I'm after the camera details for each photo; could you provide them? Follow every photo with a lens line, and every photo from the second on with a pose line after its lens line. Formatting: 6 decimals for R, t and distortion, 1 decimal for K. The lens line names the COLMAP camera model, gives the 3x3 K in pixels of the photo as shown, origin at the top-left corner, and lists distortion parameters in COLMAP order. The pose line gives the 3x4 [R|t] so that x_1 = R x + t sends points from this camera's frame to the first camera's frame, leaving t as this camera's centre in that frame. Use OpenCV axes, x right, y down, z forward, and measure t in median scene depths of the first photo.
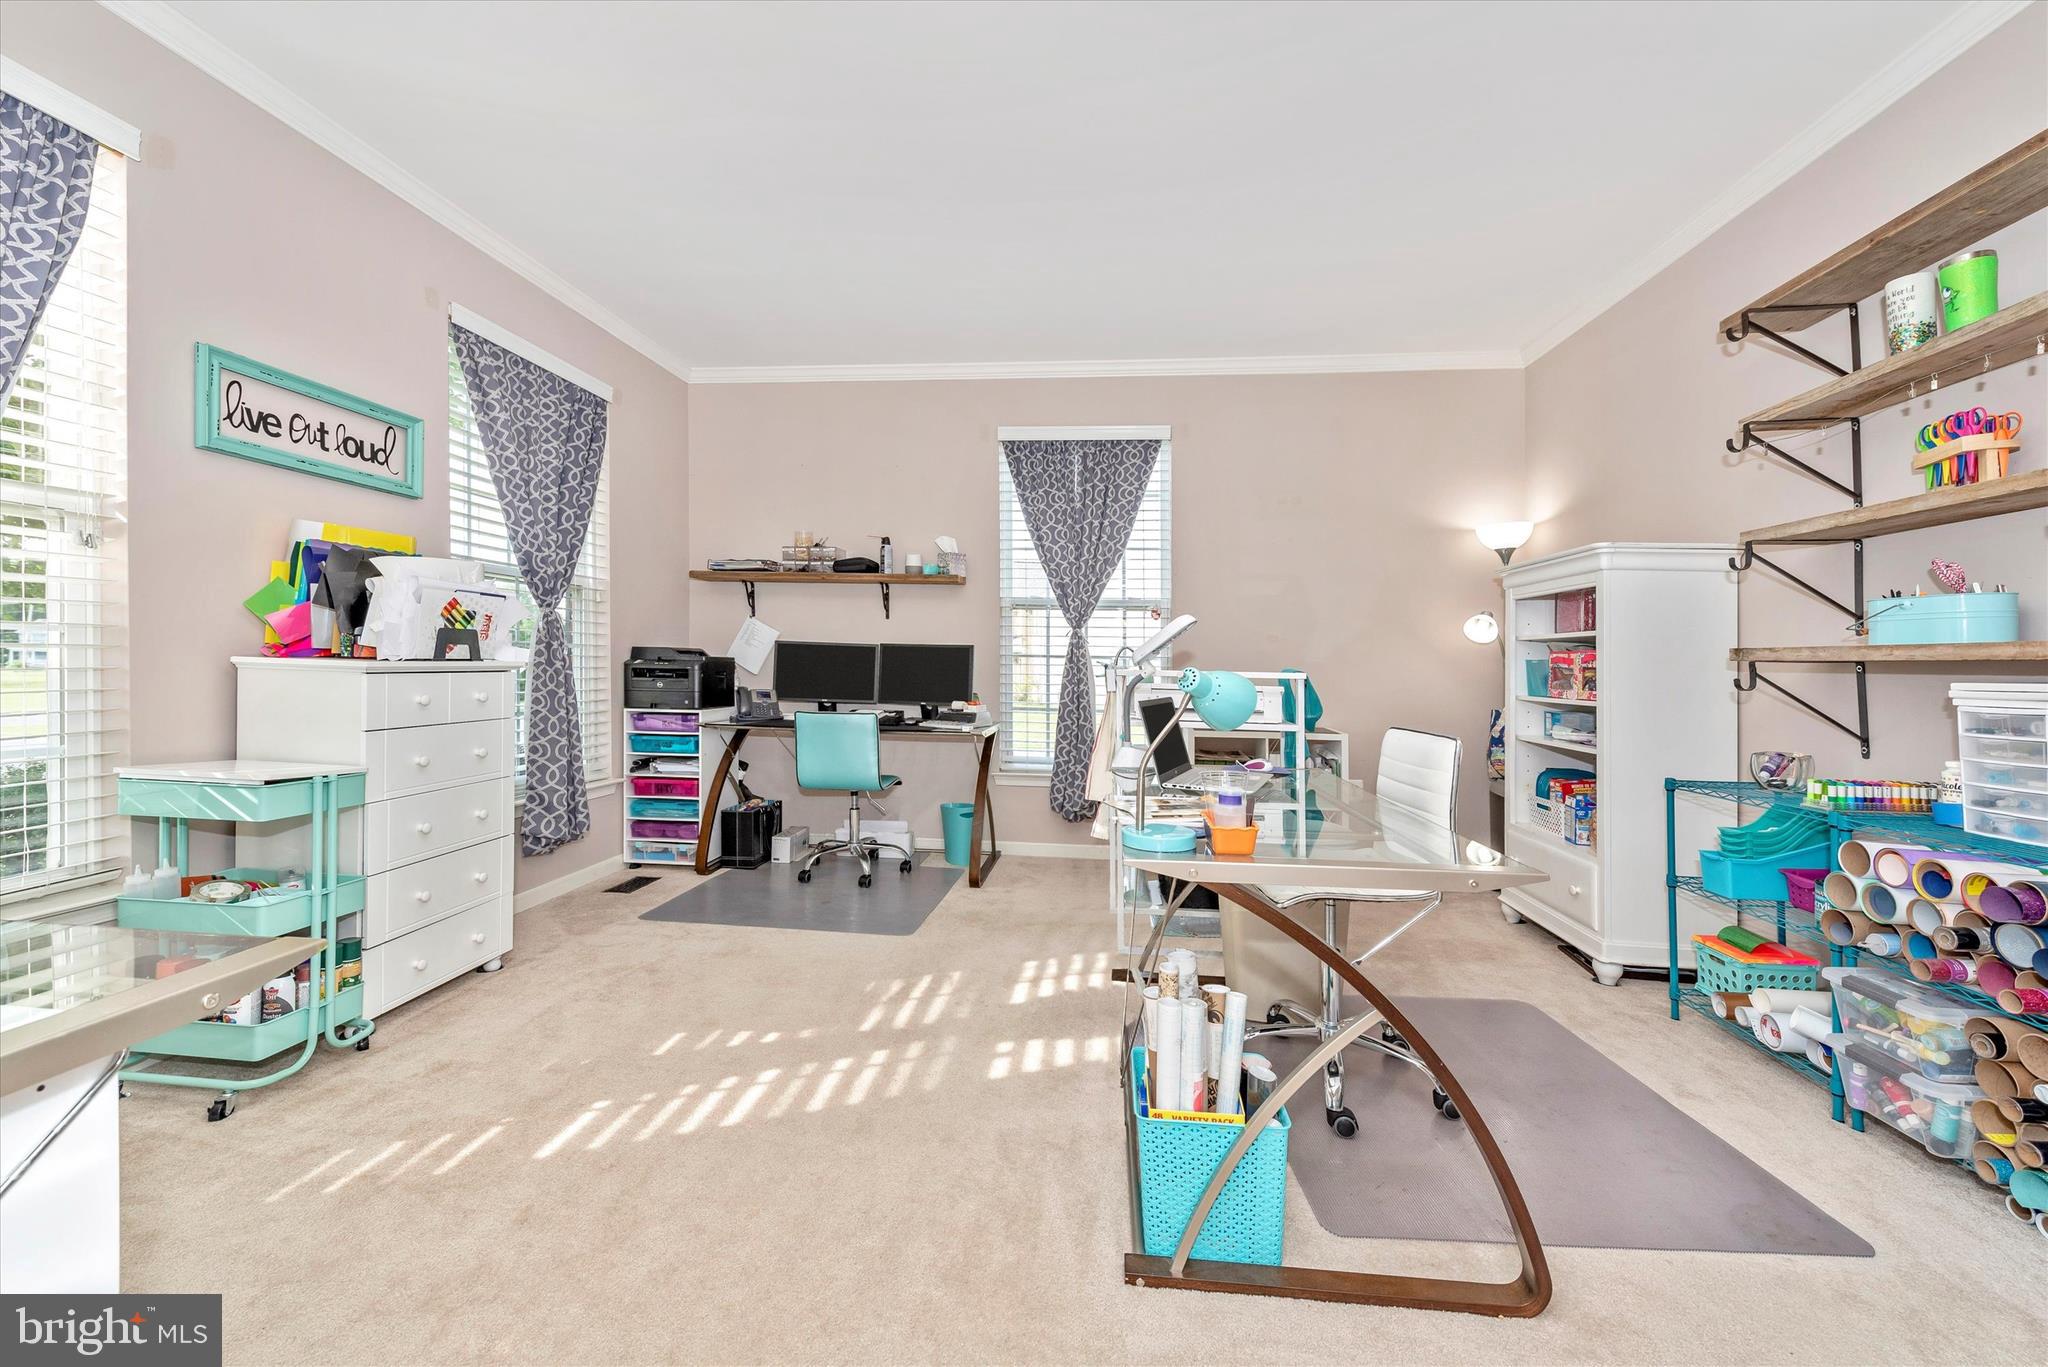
lens RADIAL K [[813.8, 0, 1022.0], [0, 813.8, 661.3], [0, 0, 1]] dist [0.017350, -0.005195]
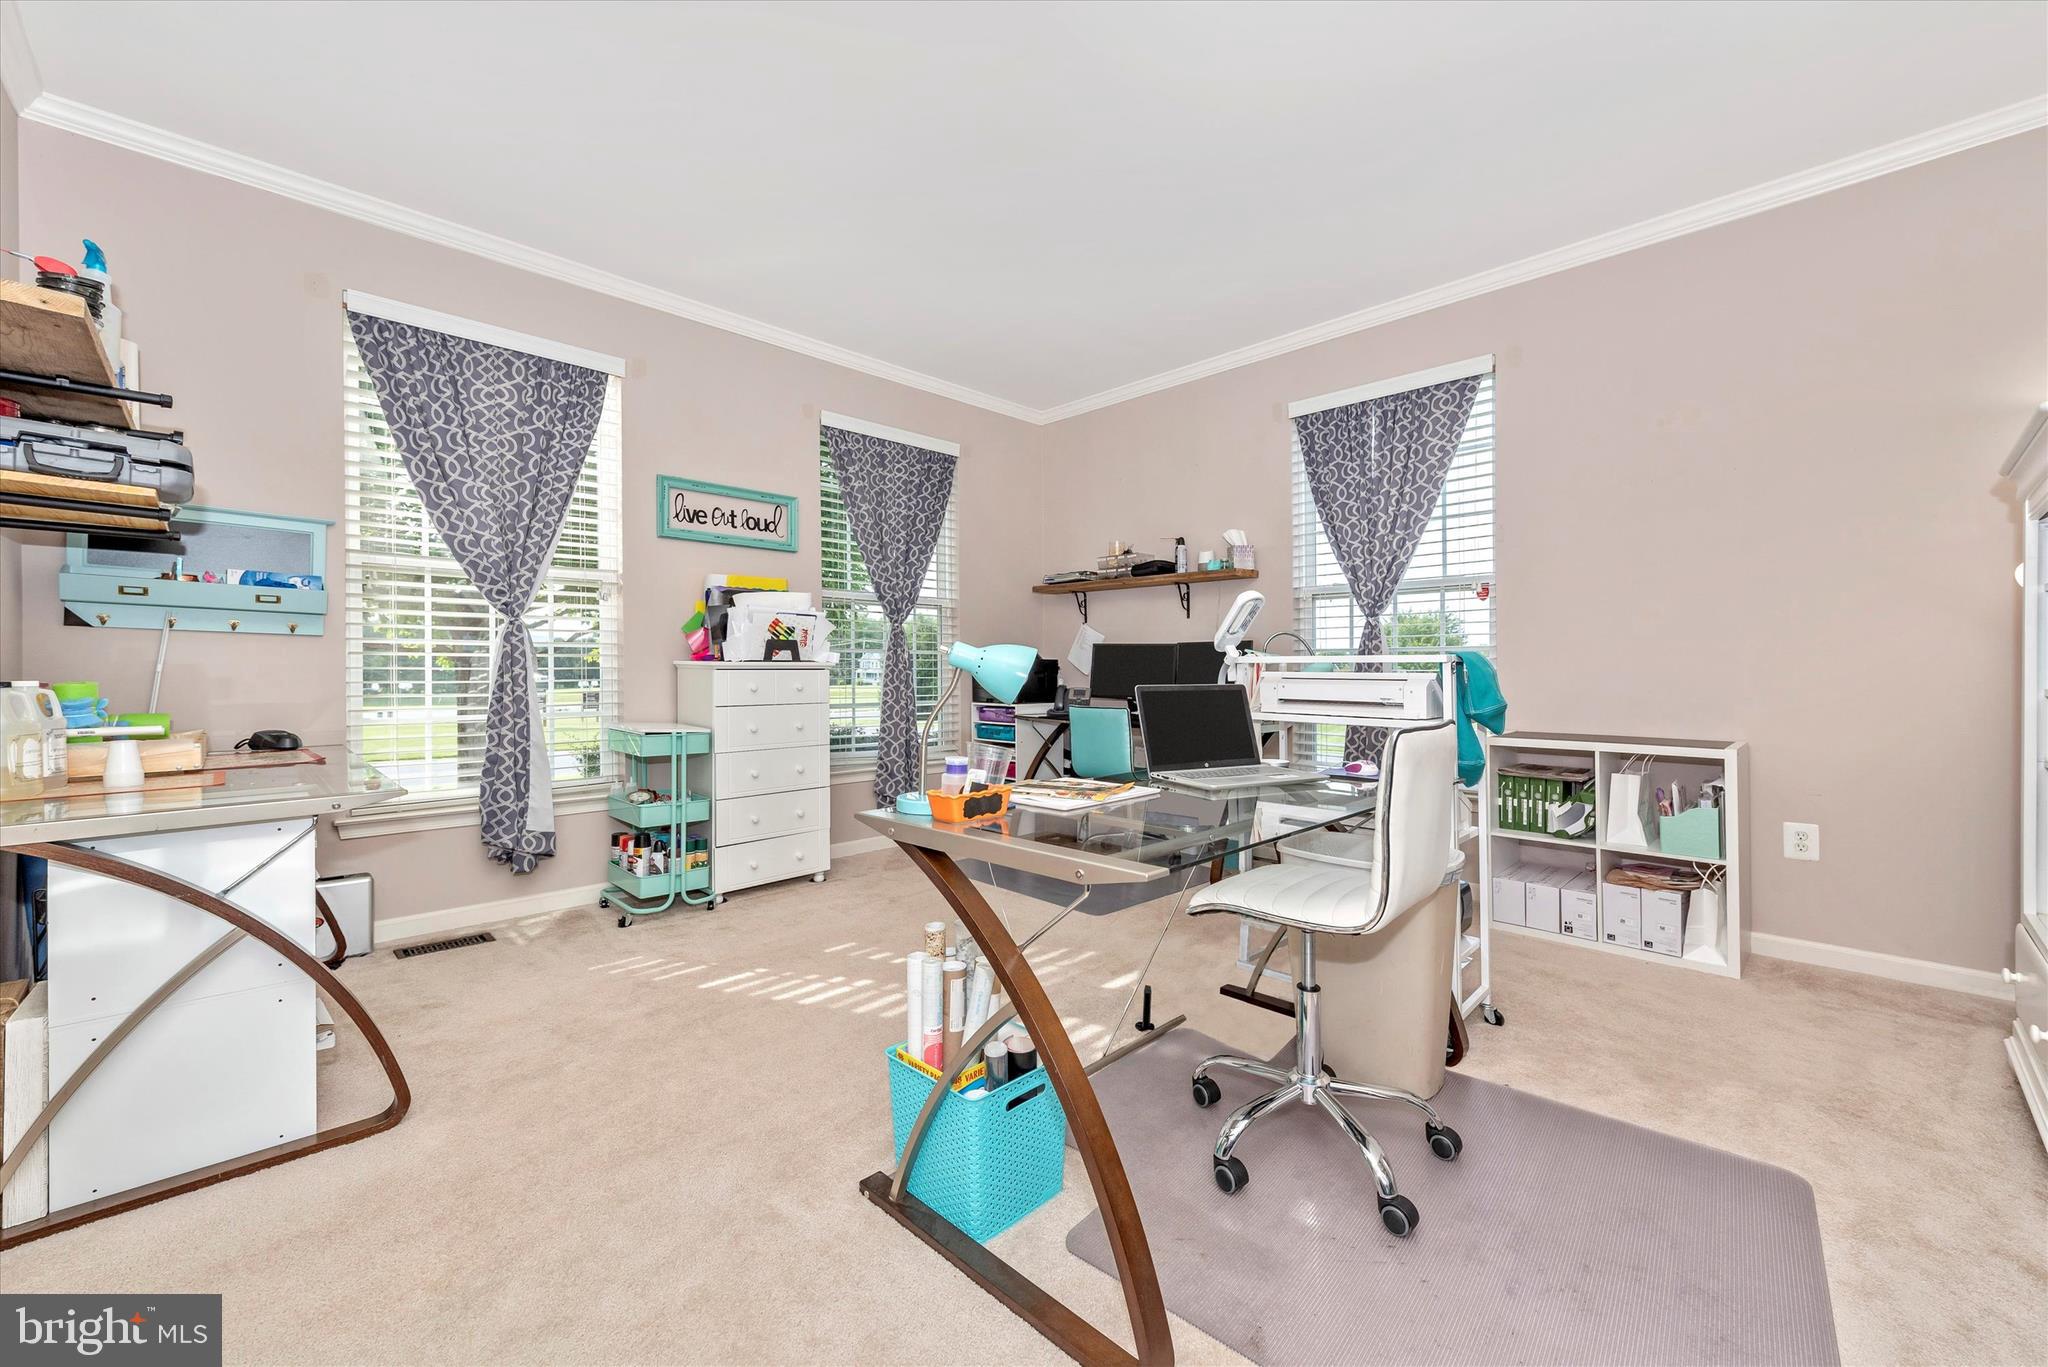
lens RADIAL K [[808.2, 0, 1019.3], [0, 808.2, 676.7], [0, 0, 1]] dist [0.010932, -0.000314]
pose [[0.774407, -0.010582, -0.632599, 0.406285], [0.013218, 0.999912, -0.000546, 0.024534], [0.632549, -0.007939, 0.774479, 0.118297]]
